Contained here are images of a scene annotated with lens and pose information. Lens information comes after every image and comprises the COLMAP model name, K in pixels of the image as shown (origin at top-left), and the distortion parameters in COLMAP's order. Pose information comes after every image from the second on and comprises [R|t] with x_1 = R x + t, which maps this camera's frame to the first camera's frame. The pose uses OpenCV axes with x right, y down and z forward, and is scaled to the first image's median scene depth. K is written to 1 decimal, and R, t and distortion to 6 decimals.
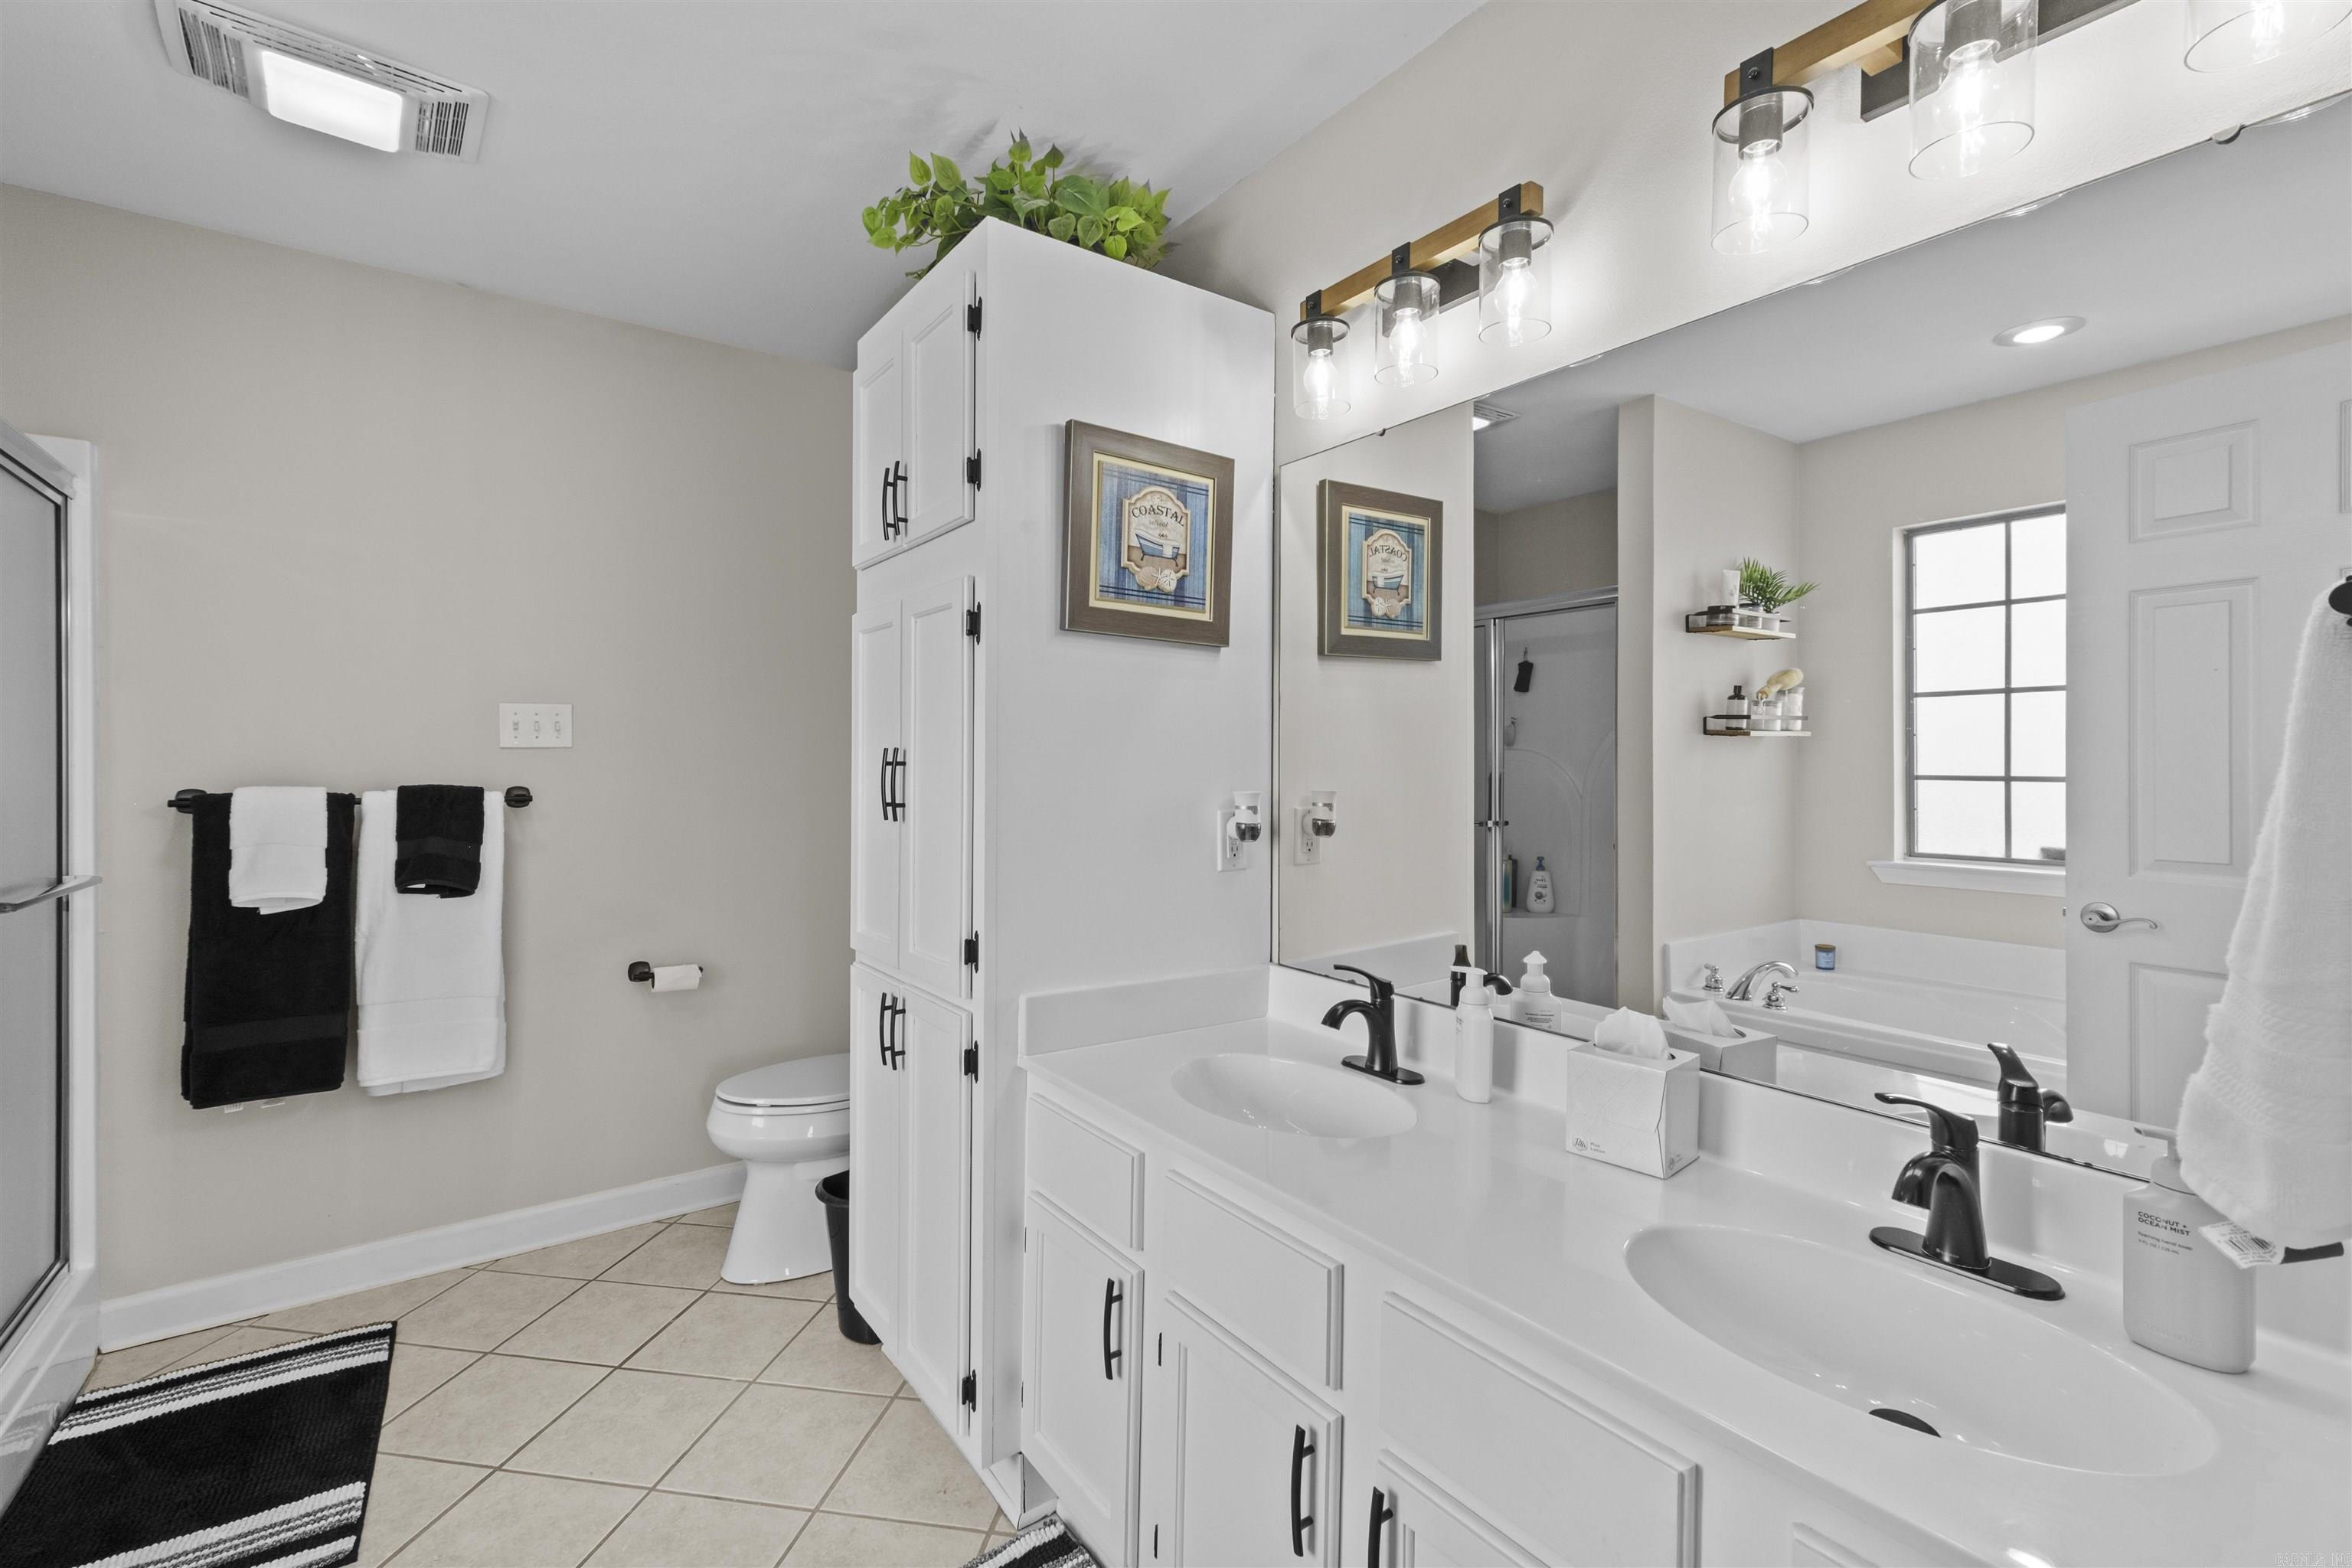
lens RADIAL K [[1027.9, 0, 1165.9], [0, 1027.9, 760.7], [0, 0, 1]] dist [0.007873, 0.000361]
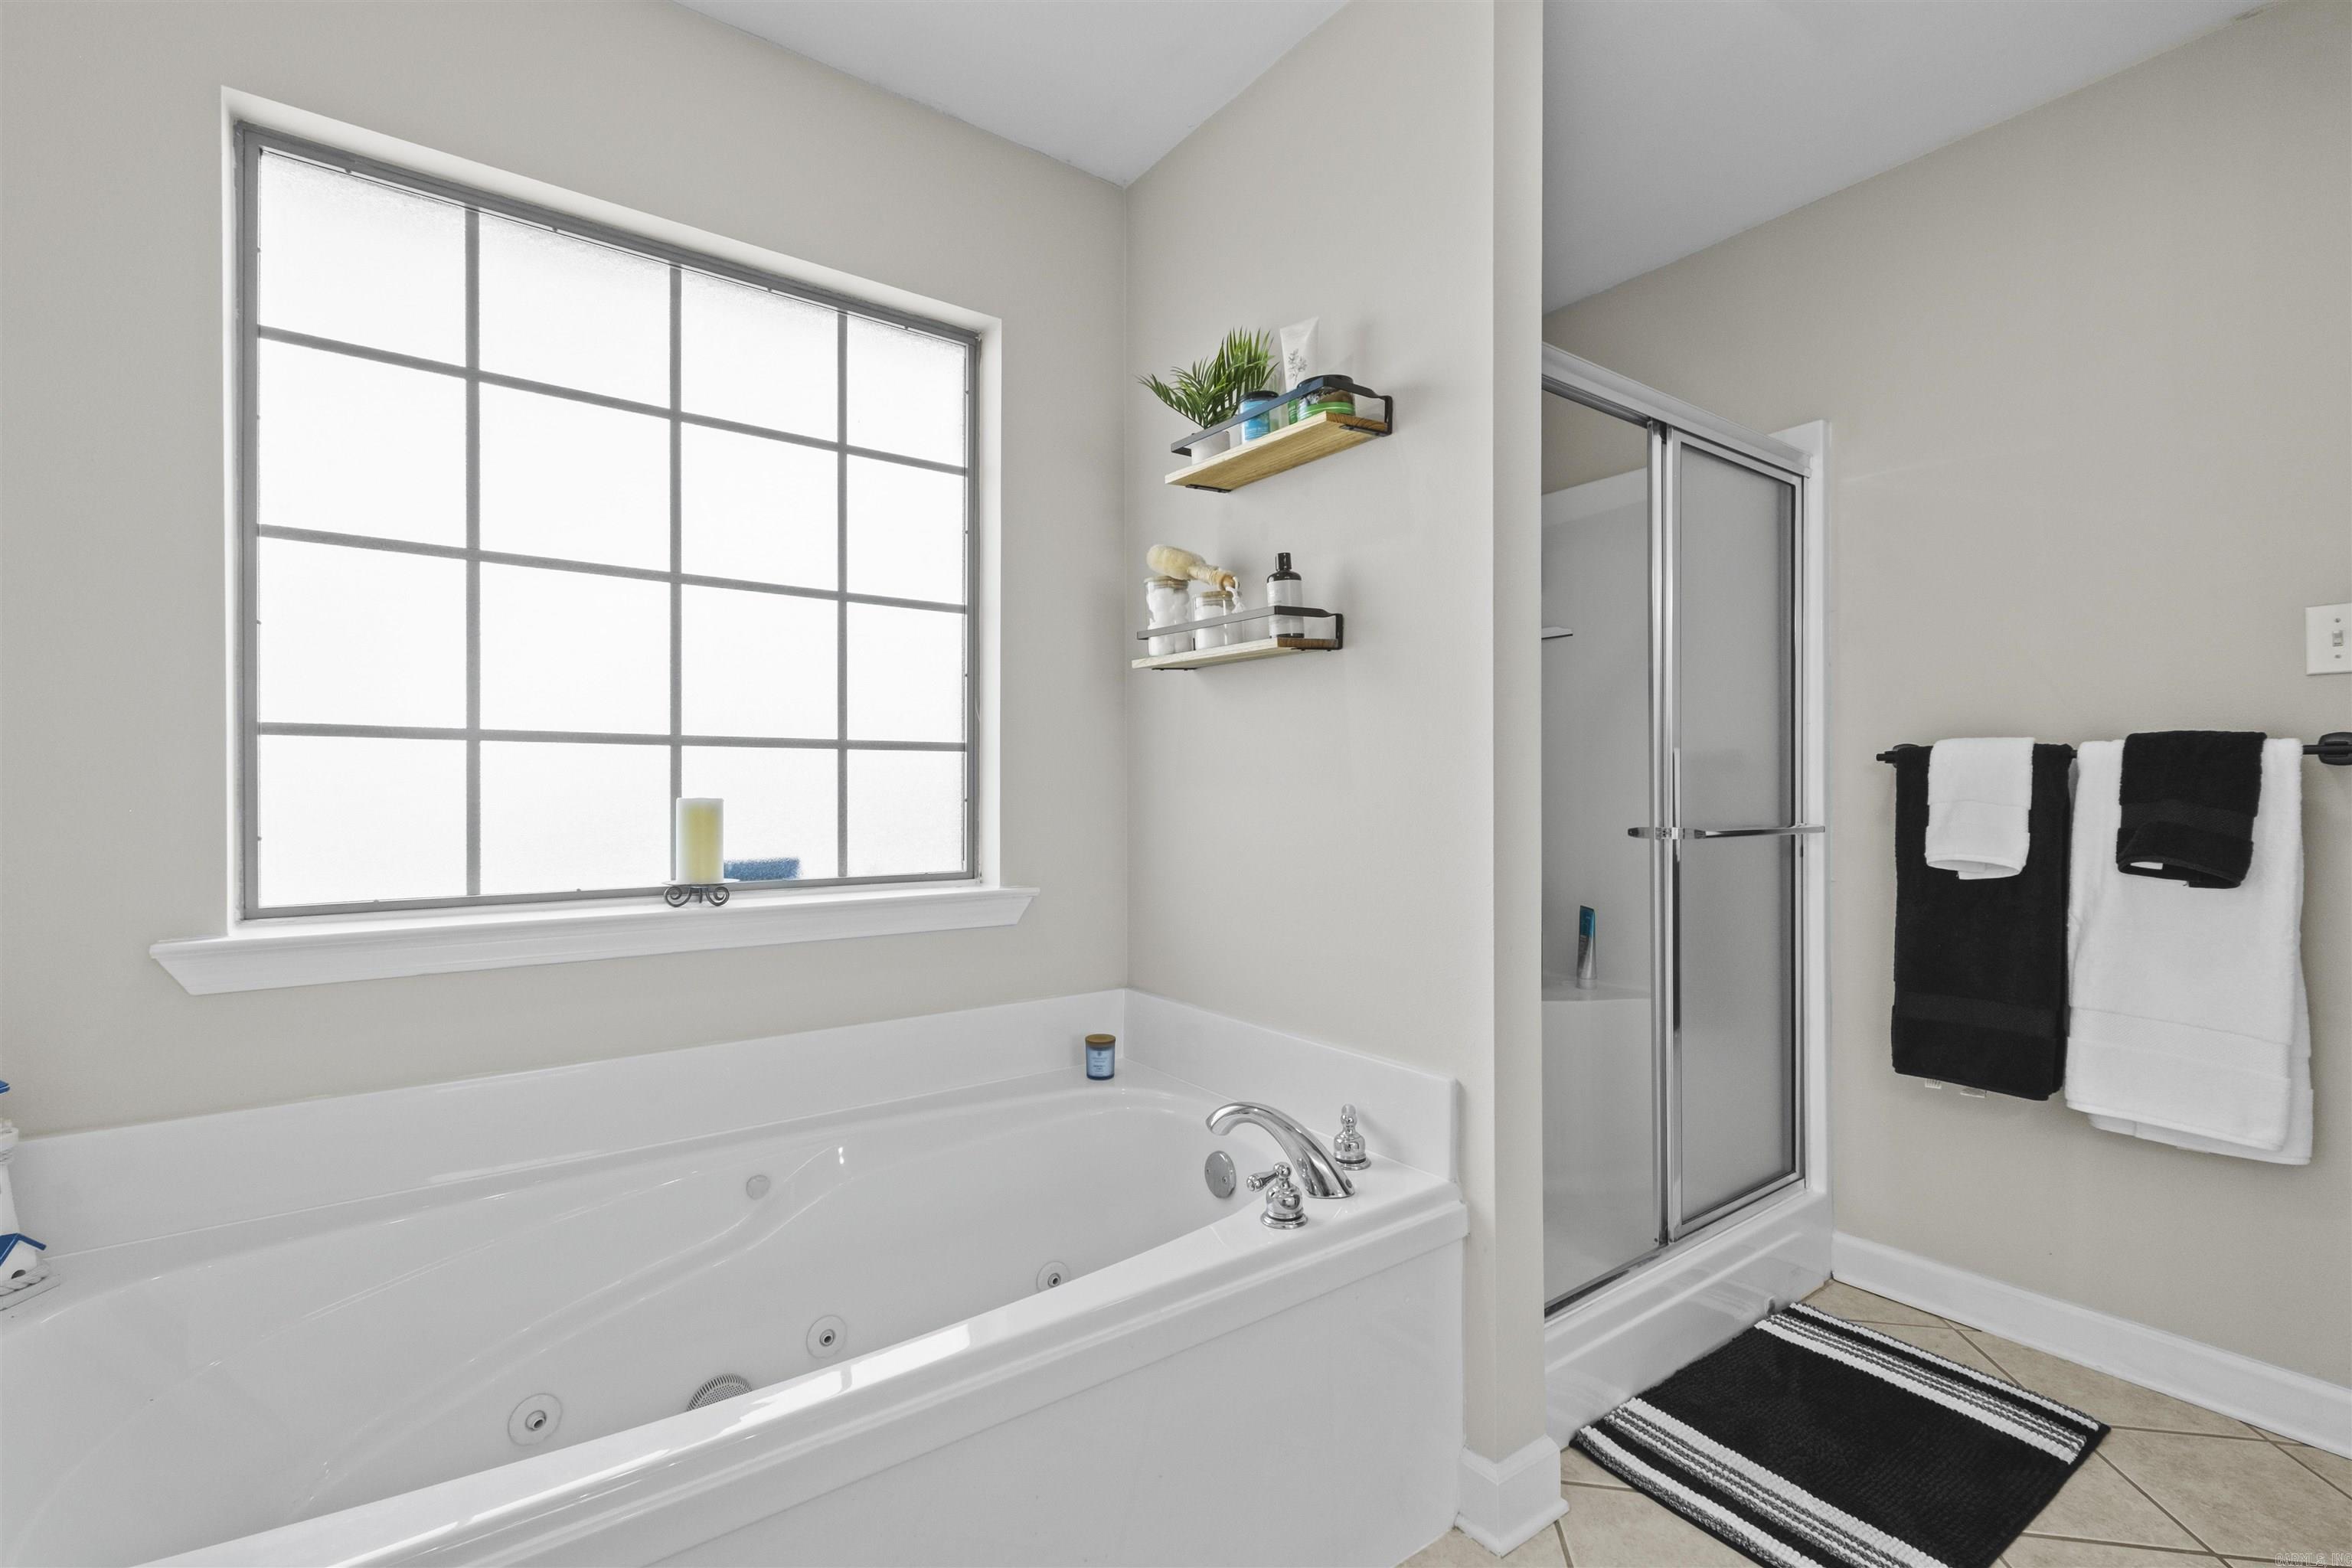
lens RADIAL K [[1030.0, 0, 1165.9], [0, 1030.0, 788.2], [0, 0, 1]] dist [0.009809, -0.000256]
pose [[0.010415, -0.001529, -0.999945, 0.021539], [0.003452, 0.999993, -0.001493, 0.073495], [0.999940, -0.003436, 0.010420, 0.321542]]
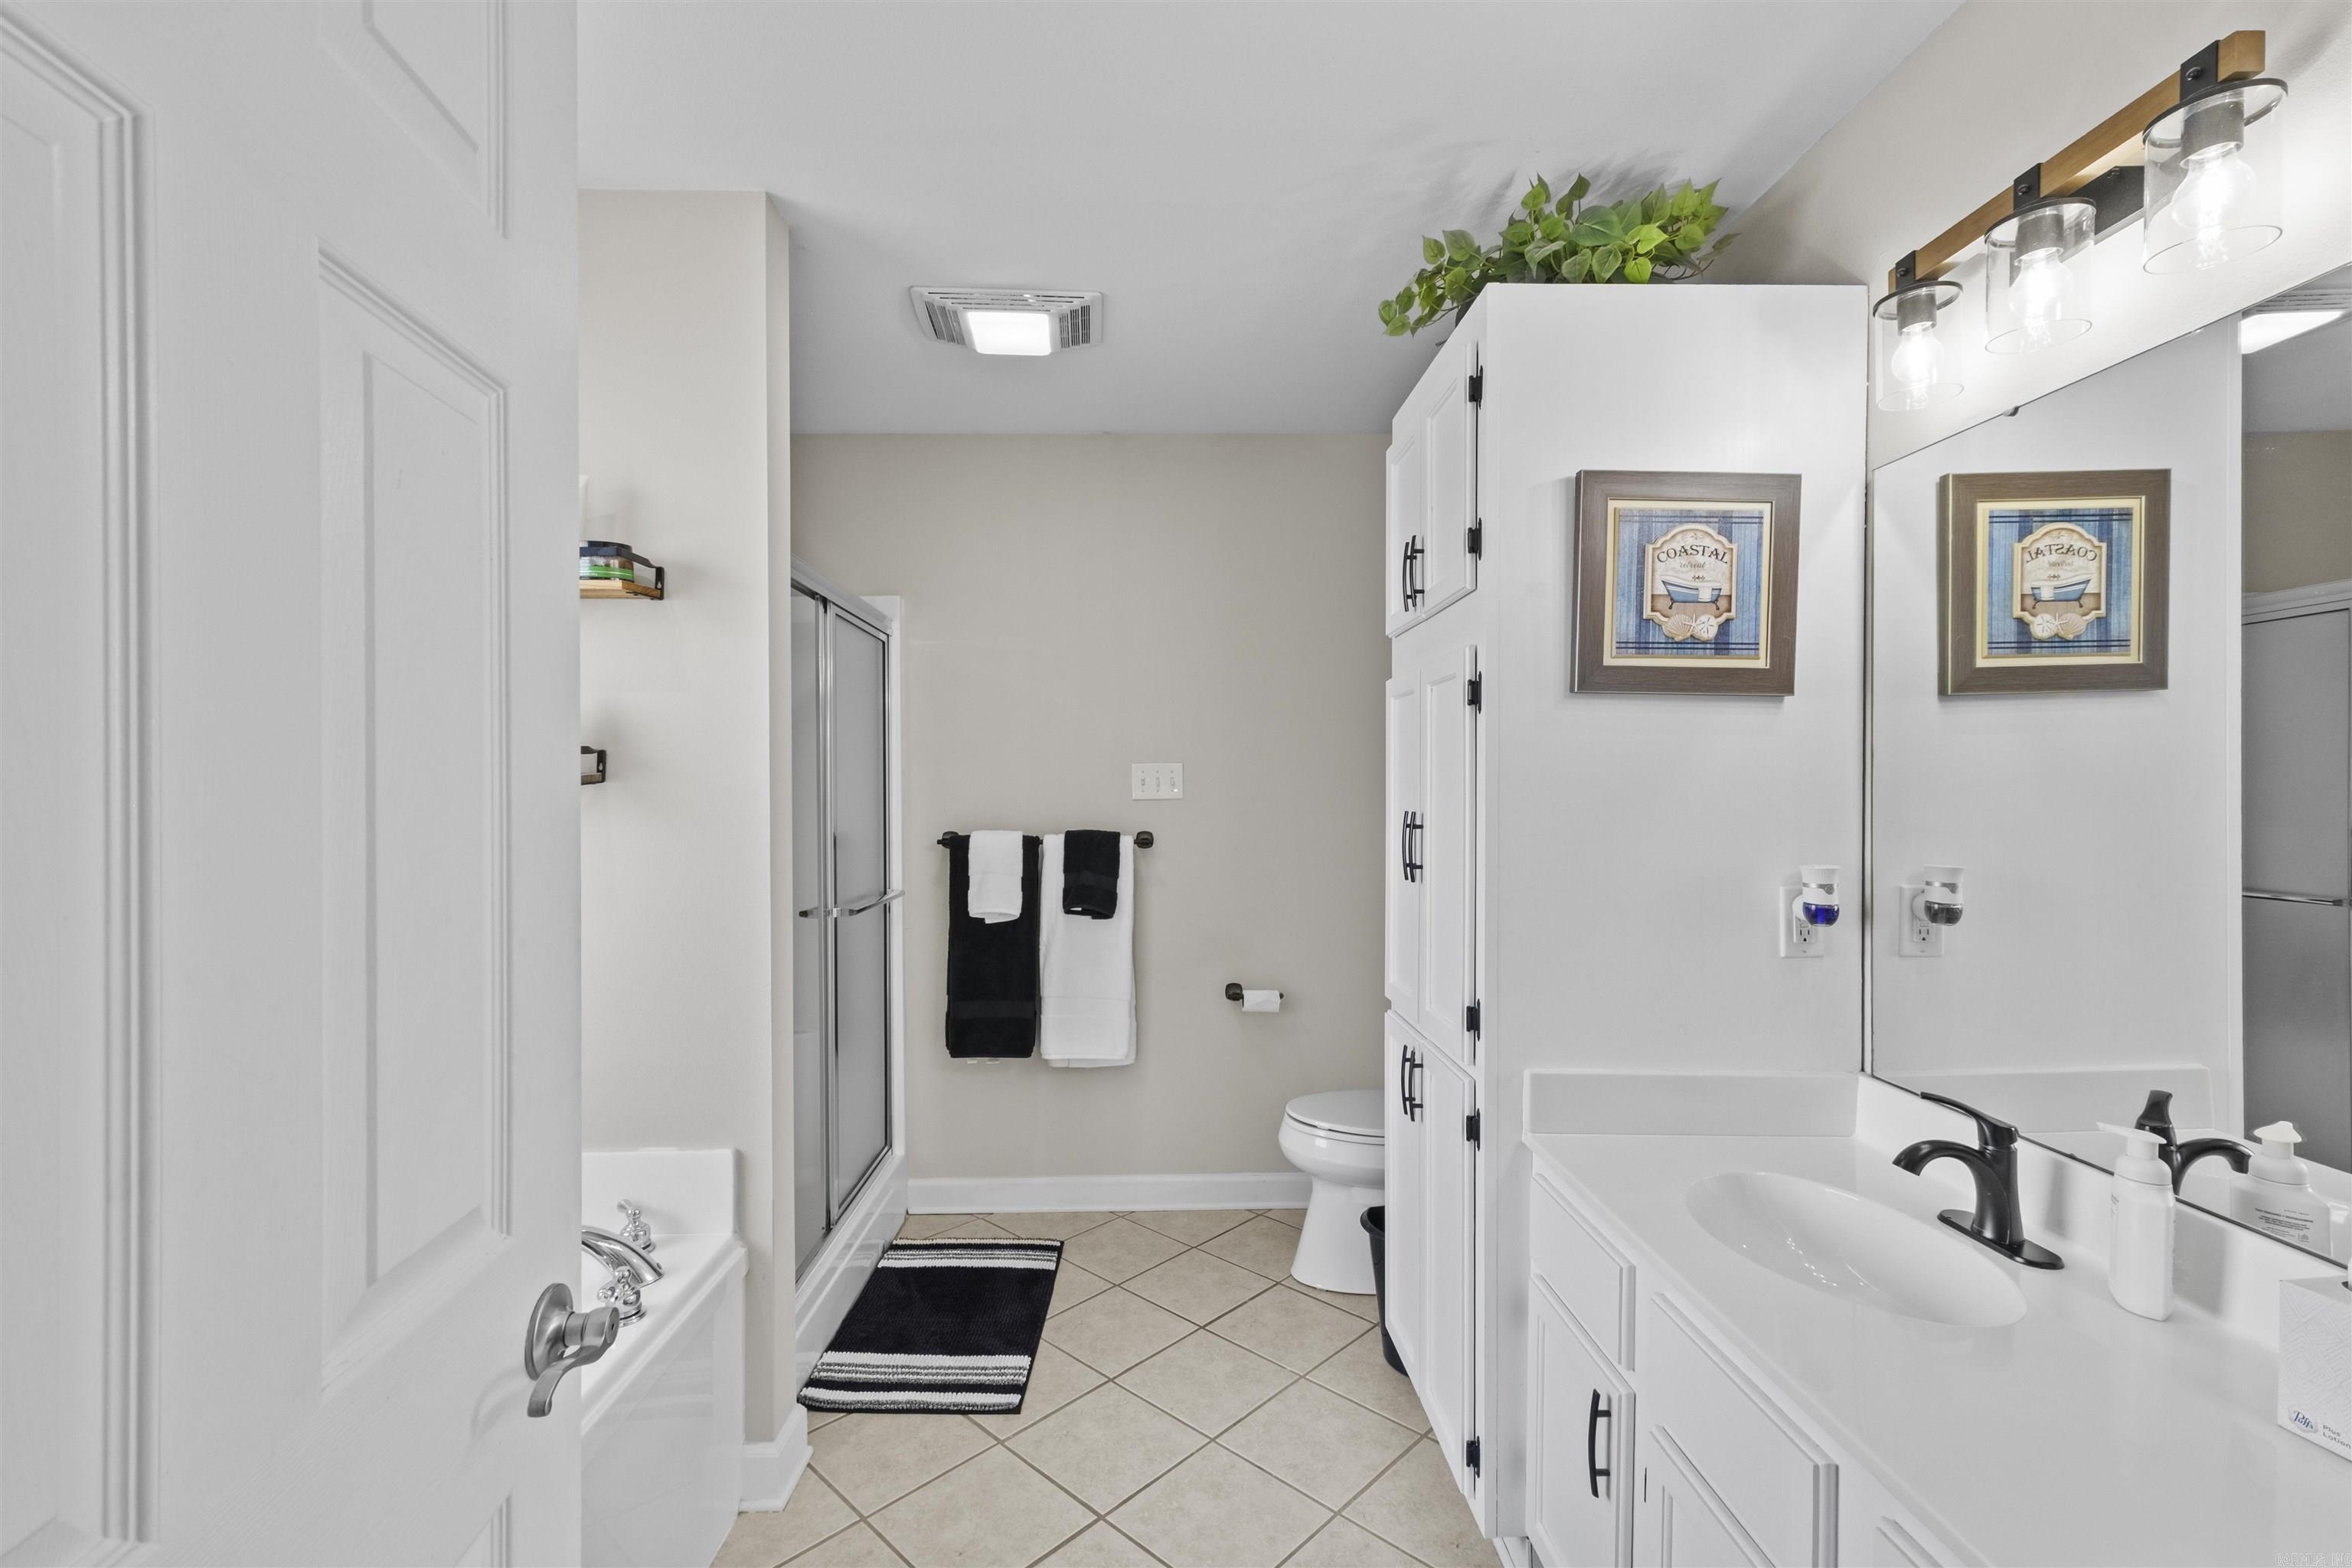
lens RADIAL K [[1030.0, 0, 1165.9], [0, 1030.0, 788.2], [0, 0, 1]] dist [0.009809, -0.000256]
pose [[0.826433, -0.002546, -0.563029, 0.107195], [0.004406, 0.999988, 0.001946, -0.035747], [0.563018, -0.004089, 0.826435, -0.002233]]
